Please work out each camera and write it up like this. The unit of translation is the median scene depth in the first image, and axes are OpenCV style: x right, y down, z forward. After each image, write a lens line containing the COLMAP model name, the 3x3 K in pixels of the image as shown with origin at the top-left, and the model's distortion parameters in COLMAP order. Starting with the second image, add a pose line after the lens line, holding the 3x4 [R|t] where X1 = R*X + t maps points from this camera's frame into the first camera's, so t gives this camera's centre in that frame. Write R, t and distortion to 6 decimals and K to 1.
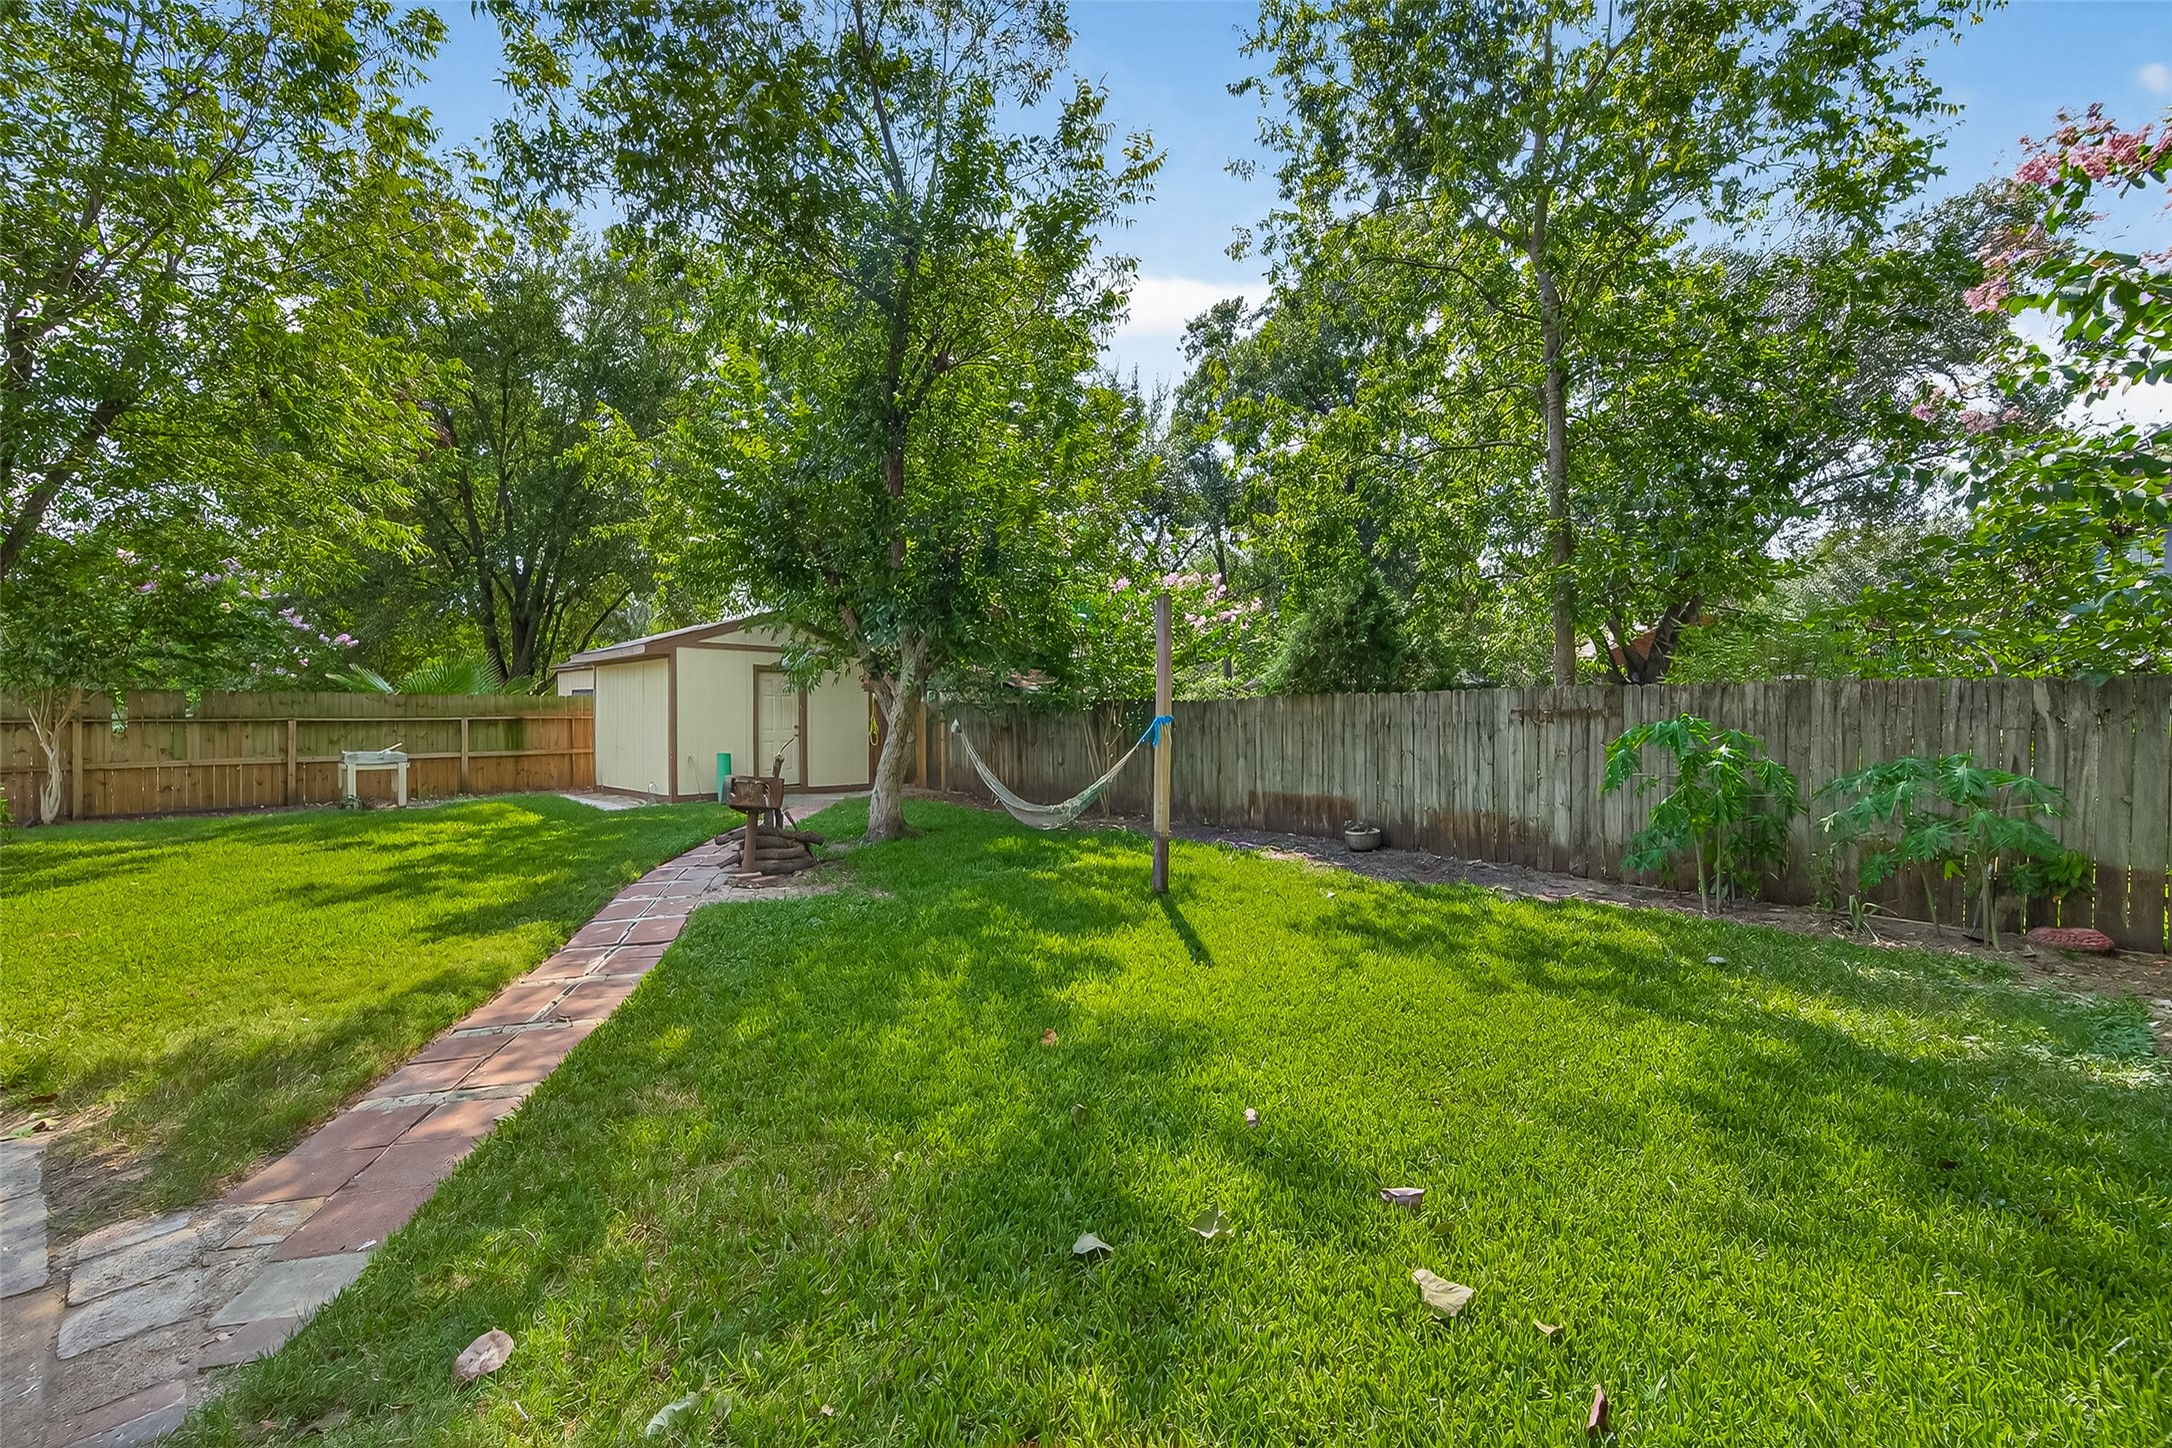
lens RADIAL K [[853.4, 0, 1083.4], [0, 853.4, 731.3], [0, 0, 1]] dist [0.003691, 0.000140]
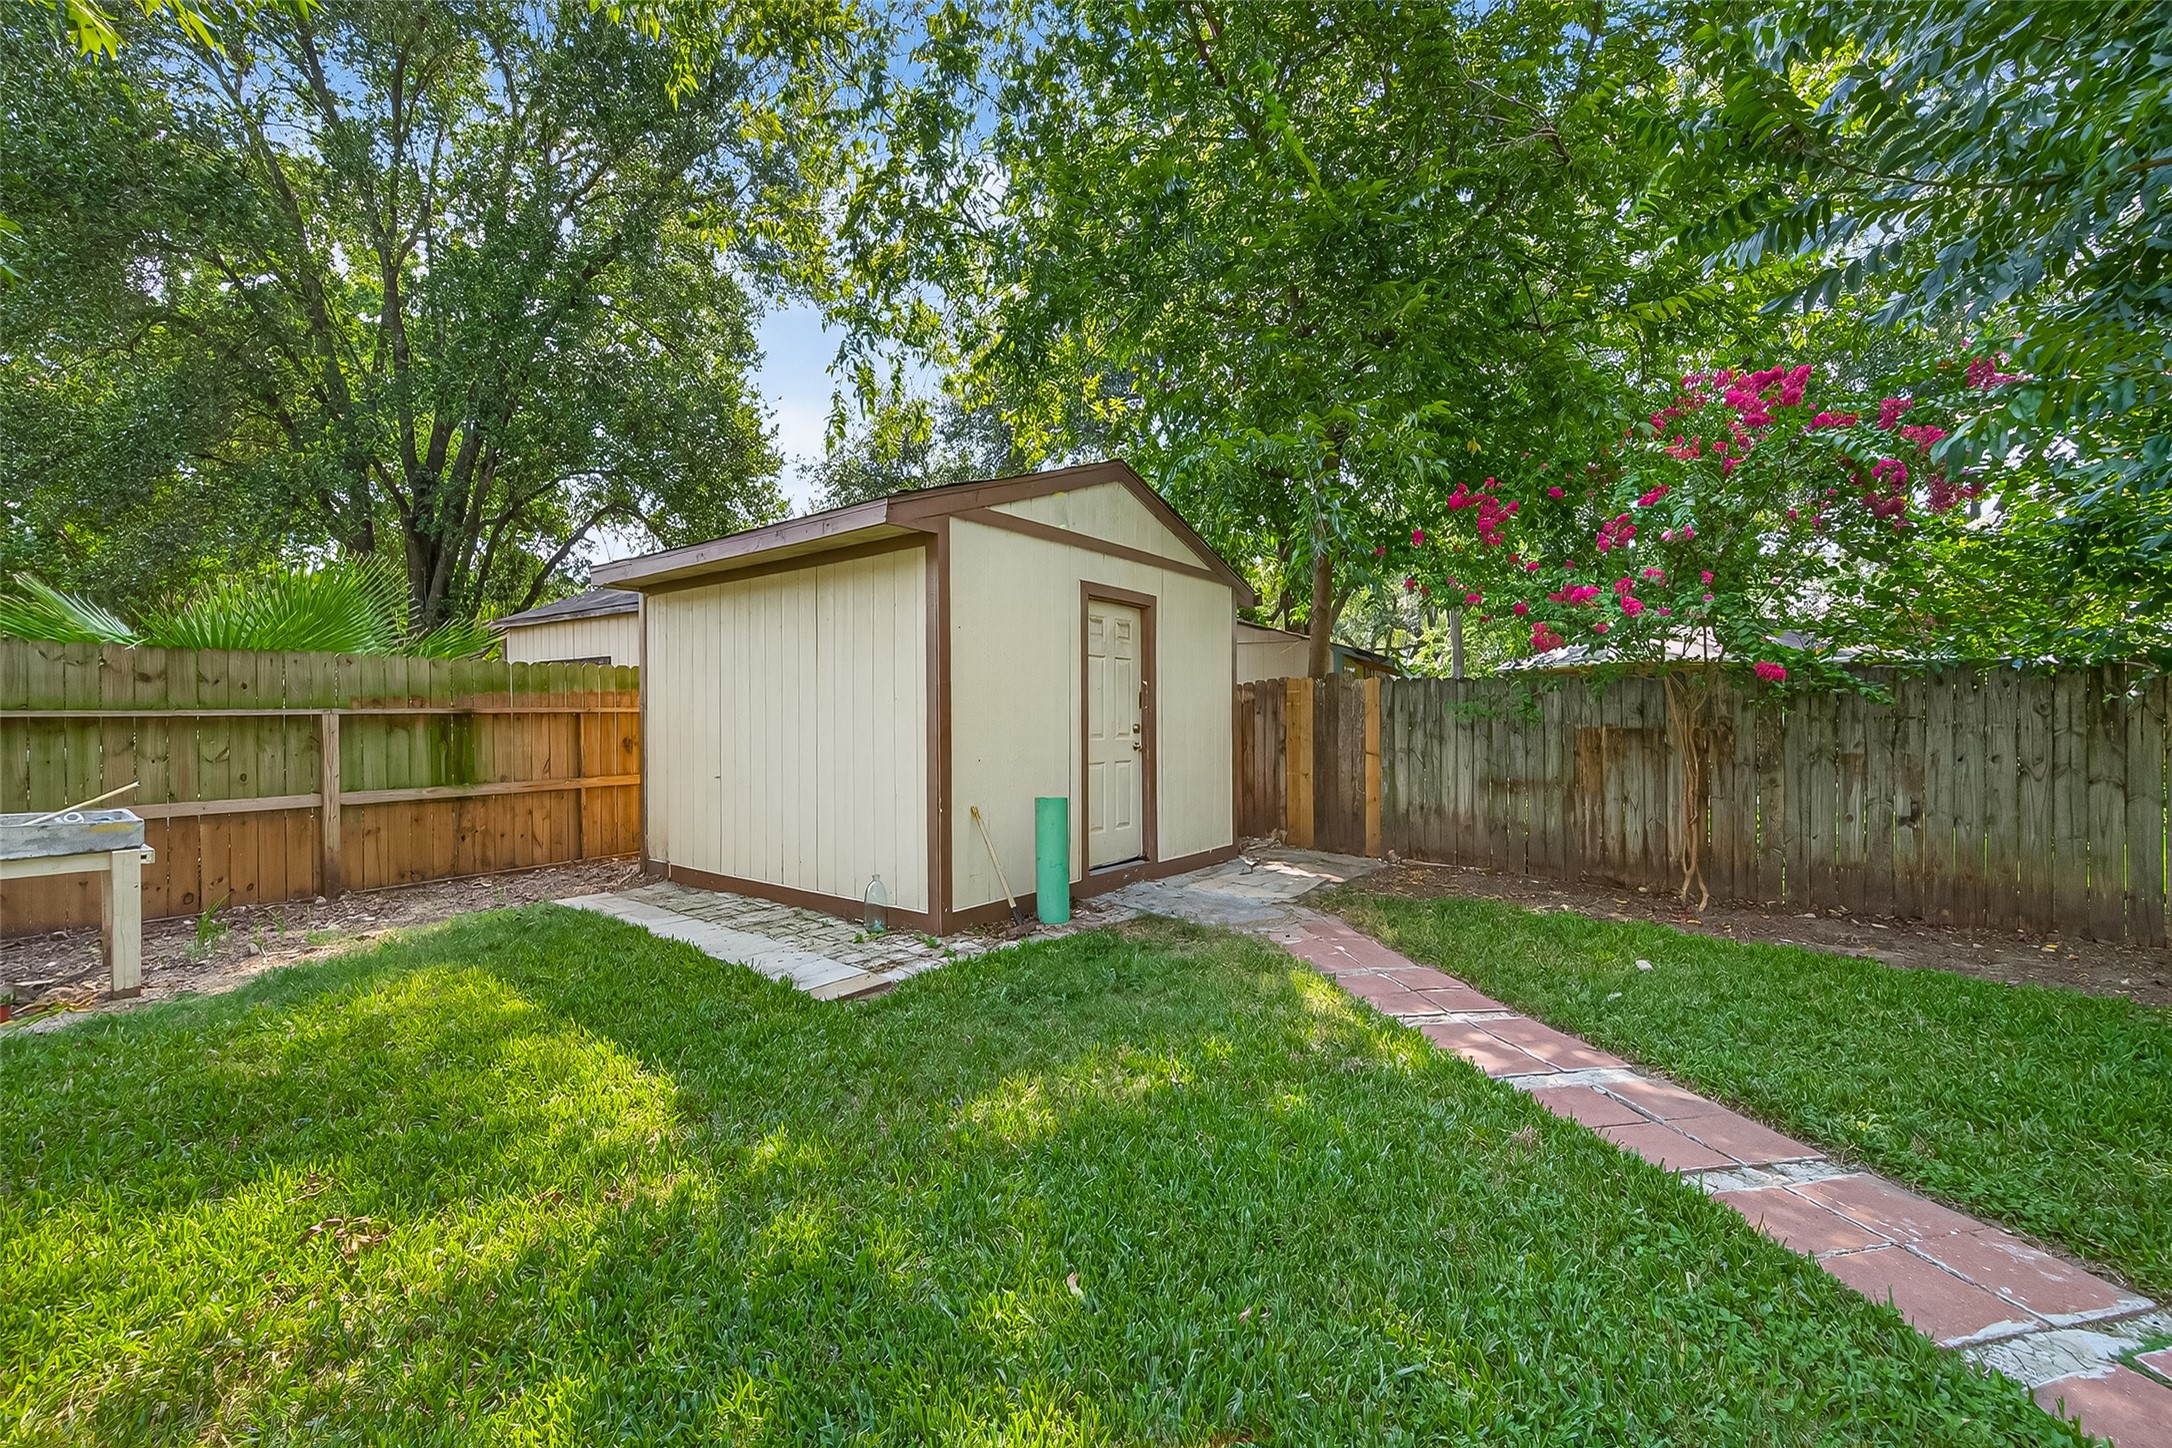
lens RADIAL K [[866.3, 0, 1080.6], [0, 866.3, 716.2], [0, 0, 1]] dist [0.002523, 0.000071]
pose [[0.993982, -0.002470, 0.109515, -0.413605], [0.004725, 0.999782, -0.020336, -0.002508], [-0.109441, 0.020731, 0.993777, 0.549323]]
